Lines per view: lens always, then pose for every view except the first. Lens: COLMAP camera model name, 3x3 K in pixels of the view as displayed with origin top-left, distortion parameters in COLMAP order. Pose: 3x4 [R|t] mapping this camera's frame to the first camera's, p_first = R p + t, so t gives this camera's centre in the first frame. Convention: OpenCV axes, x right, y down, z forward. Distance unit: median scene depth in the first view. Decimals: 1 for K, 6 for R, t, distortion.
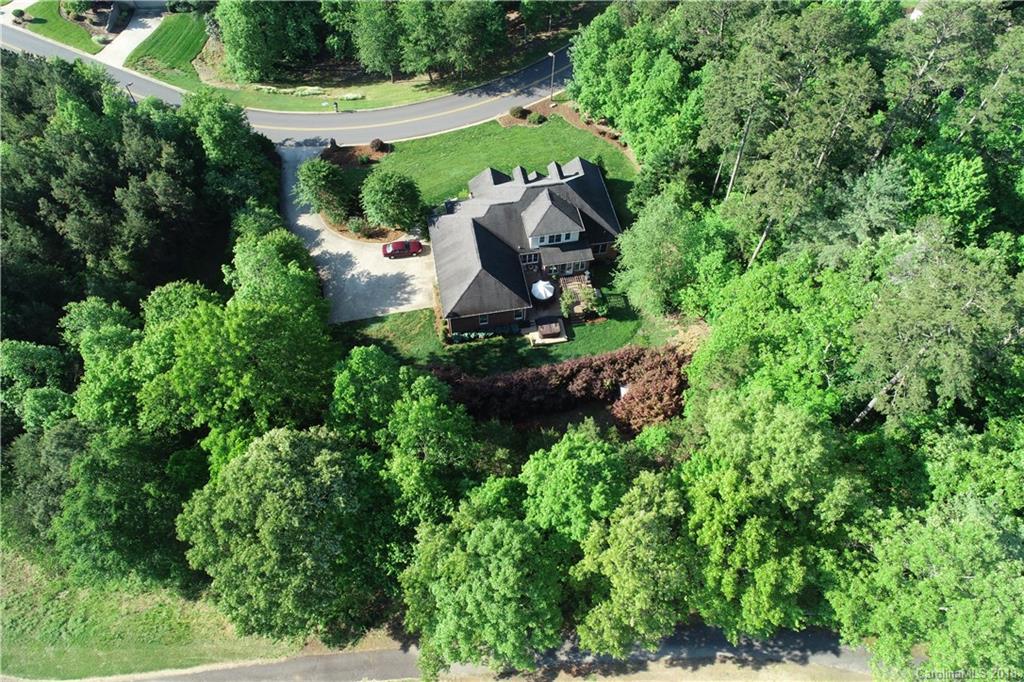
lens RADIAL K [[685.3, 0, 509.8], [0, 685.3, 342.0], [0, 0, 1]] dist [-0.001904, 0.000102]
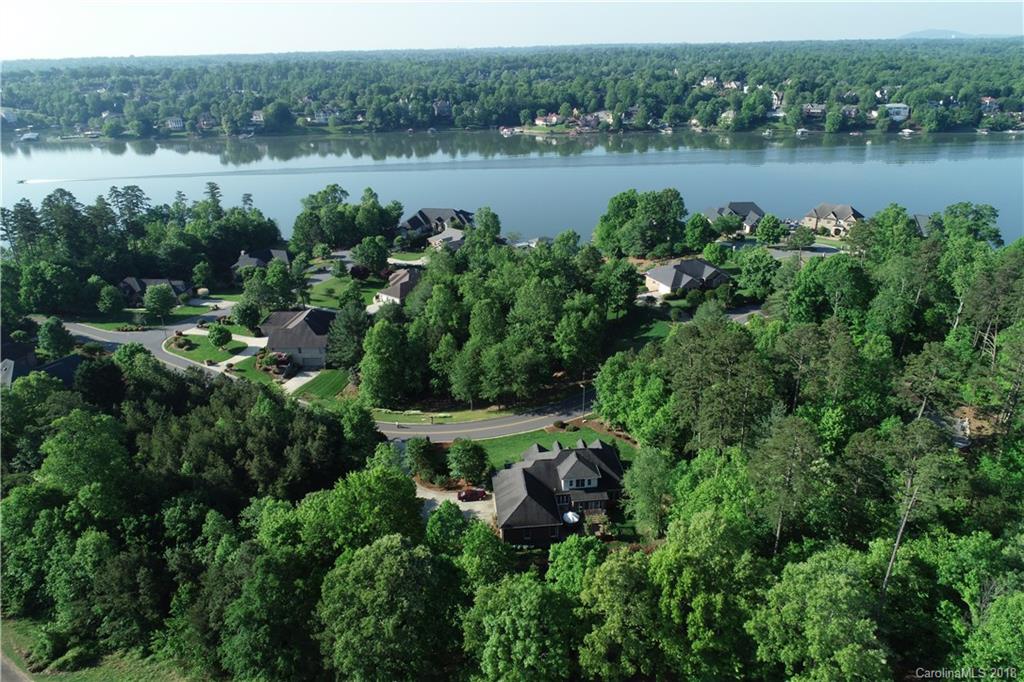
lens RADIAL K [[683.5, 0, 510.8], [0, 683.5, 343.7], [0, 0, 1]] dist [-0.001374, -0.000403]
pose [[0.996177, 0.010381, -0.086744, 0.042108], [-0.056321, 0.835351, -0.546825, 0.388110], [0.066785, 0.549619, 0.832742, -0.345491]]
